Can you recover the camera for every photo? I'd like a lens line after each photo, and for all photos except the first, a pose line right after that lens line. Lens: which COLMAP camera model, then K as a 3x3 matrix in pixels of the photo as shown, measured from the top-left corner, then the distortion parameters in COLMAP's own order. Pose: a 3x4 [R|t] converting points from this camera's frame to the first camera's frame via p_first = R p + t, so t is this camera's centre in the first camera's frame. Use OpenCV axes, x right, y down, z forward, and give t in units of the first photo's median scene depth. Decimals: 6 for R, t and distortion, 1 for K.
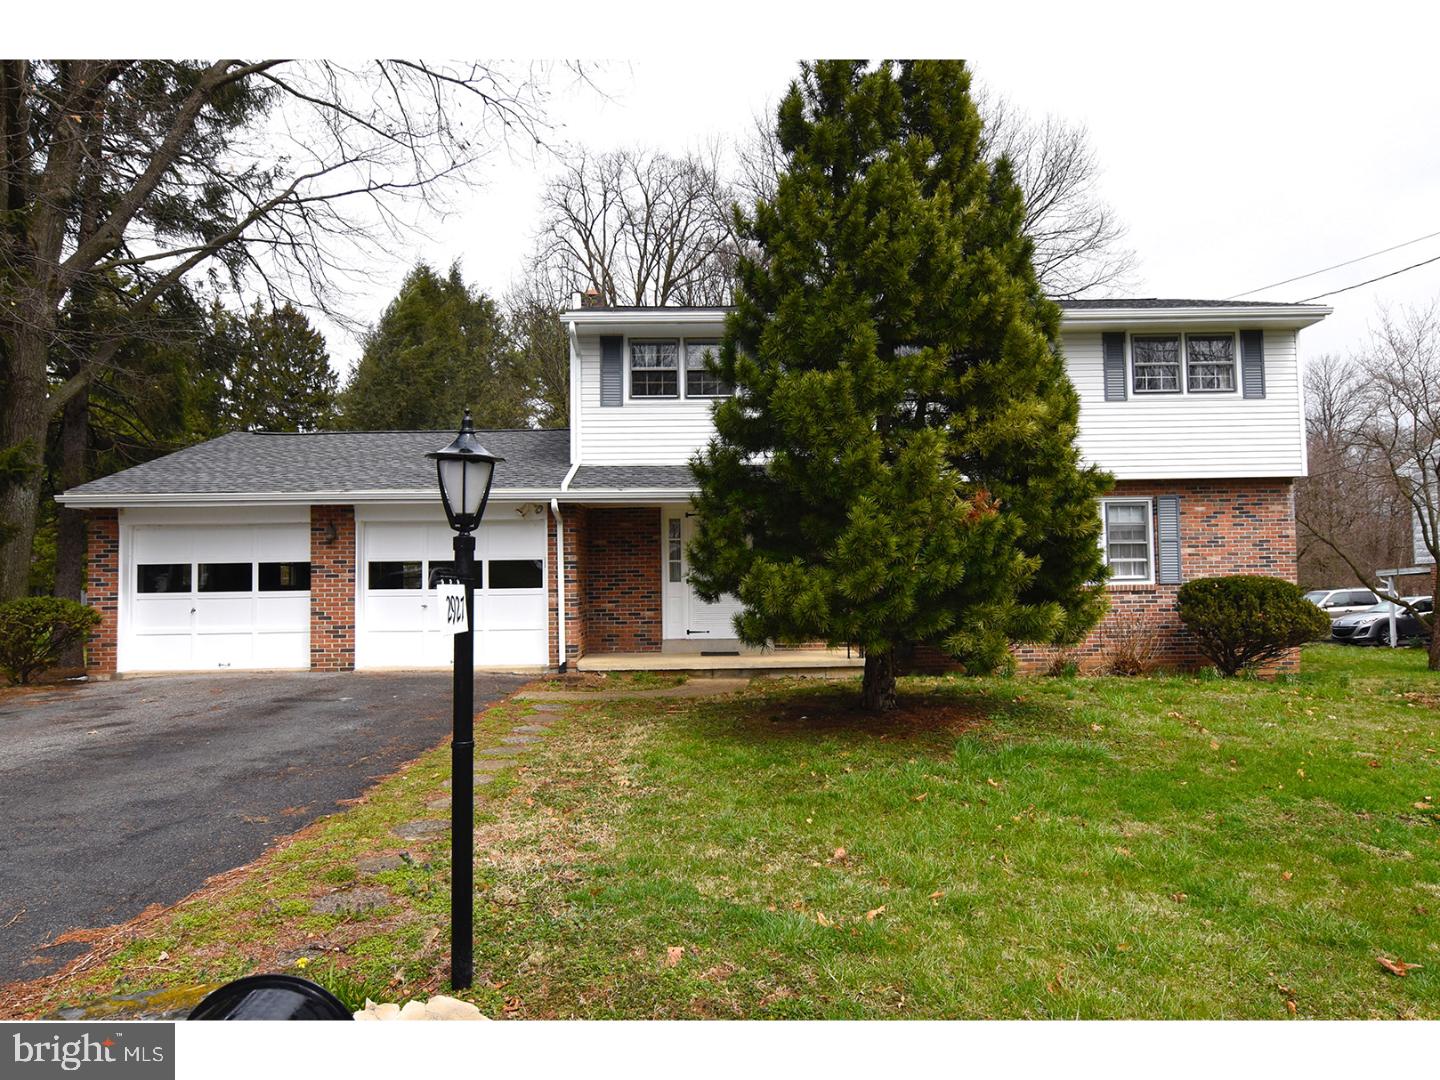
lens RADIAL K [[933.8, 0, 720.0], [0, 933.8, 540.0], [0, 0, 1]] dist [-0.005269, -0.006430]
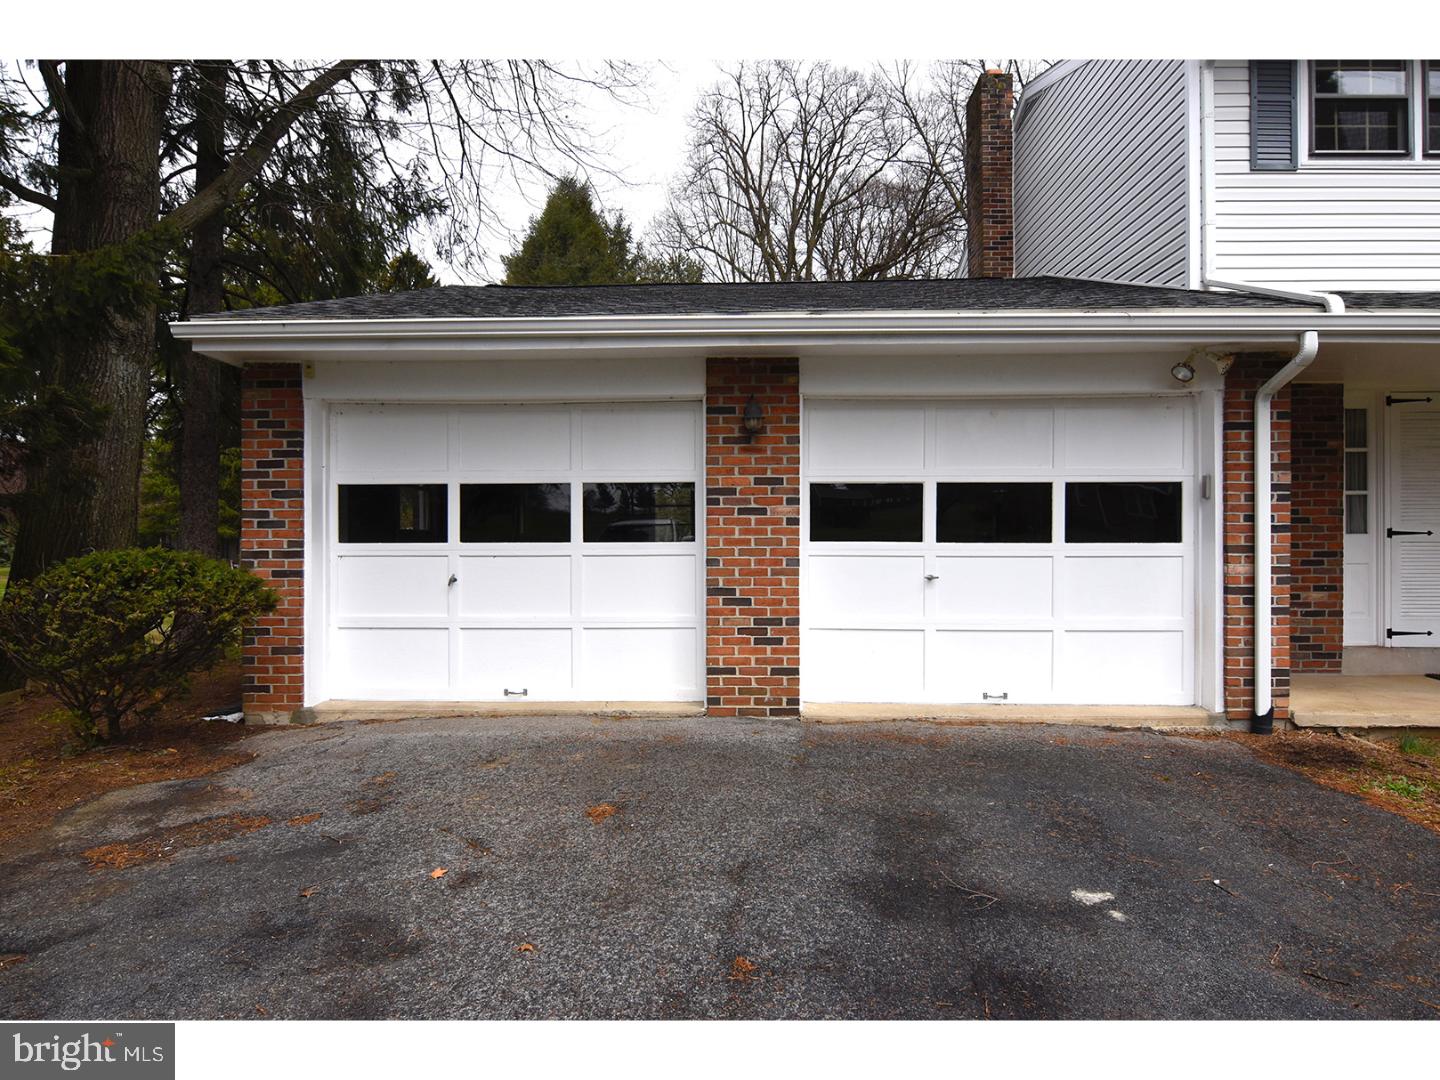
lens RADIAL K [[858.8, 0, 720.0], [0, 858.8, 540.0], [0, 0, 1]] dist [0.003456, -0.015890]
pose [[0.997997, 0.012660, -0.061980, -0.403904], [-0.009681, 0.998794, 0.048141, 0.032383], [0.062515, -0.047444, 0.996916, 0.570986]]
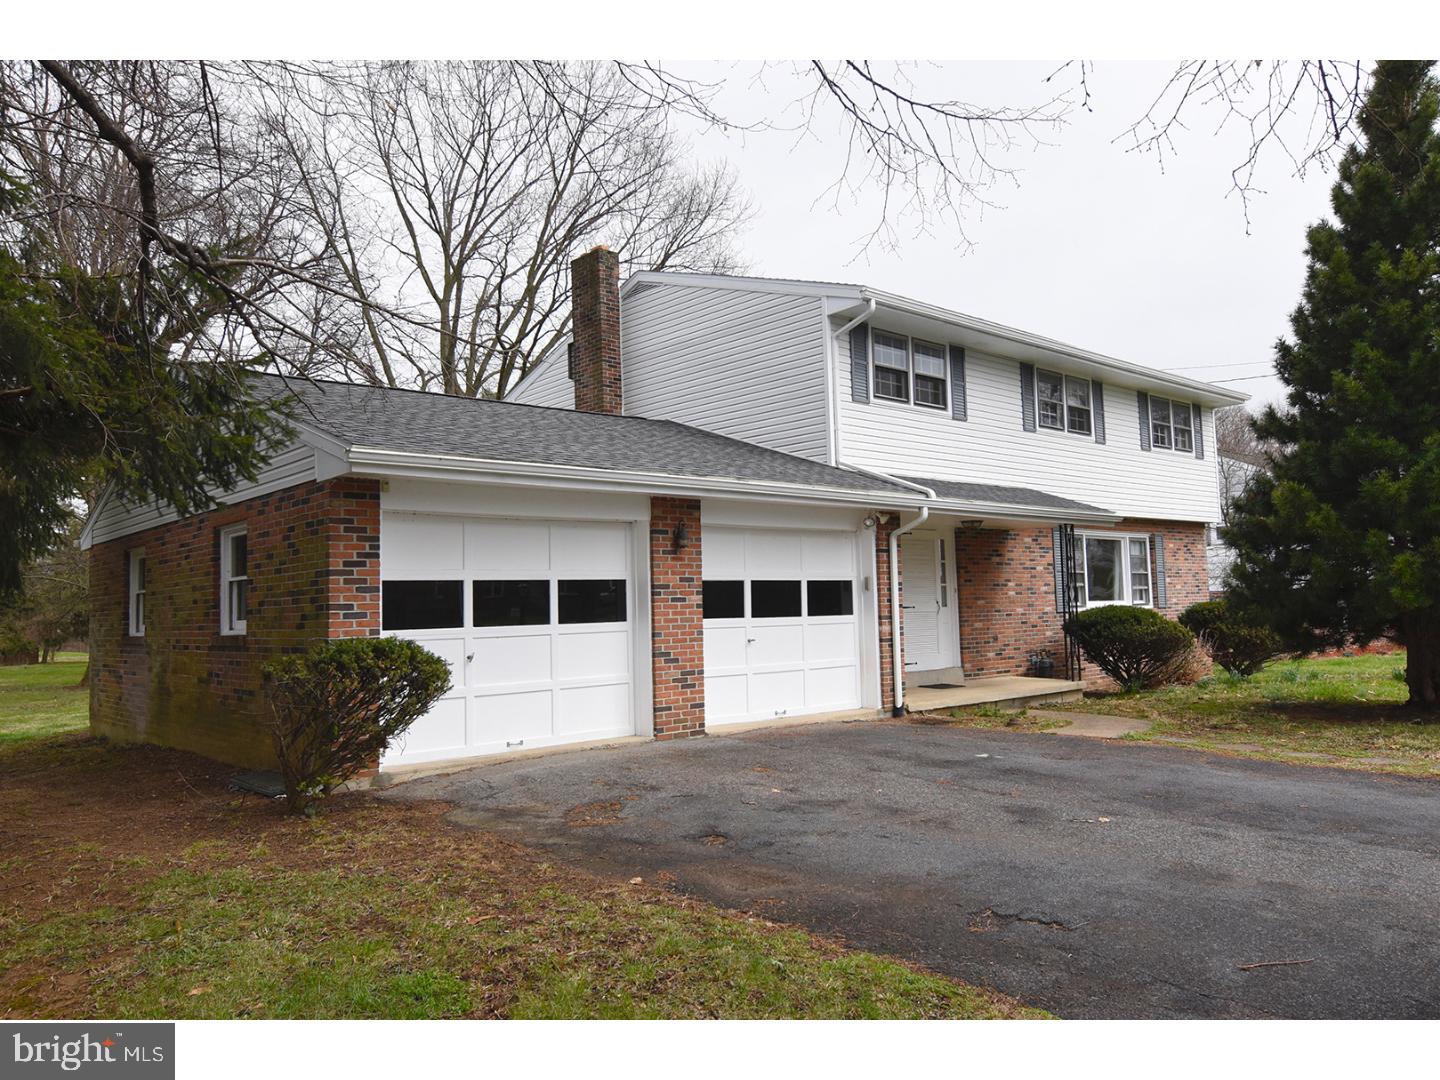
lens RADIAL K [[1036.6, 0, 720.0], [0, 1036.6, 540.0], [0, 0, 1]] dist [-0.001674, -0.000145]
pose [[0.768791, 0.036330, 0.638467, -0.883774], [-0.011283, 0.999000, -0.043259, 0.027129], [-0.639400, 0.026054, 0.768432, 0.383822]]
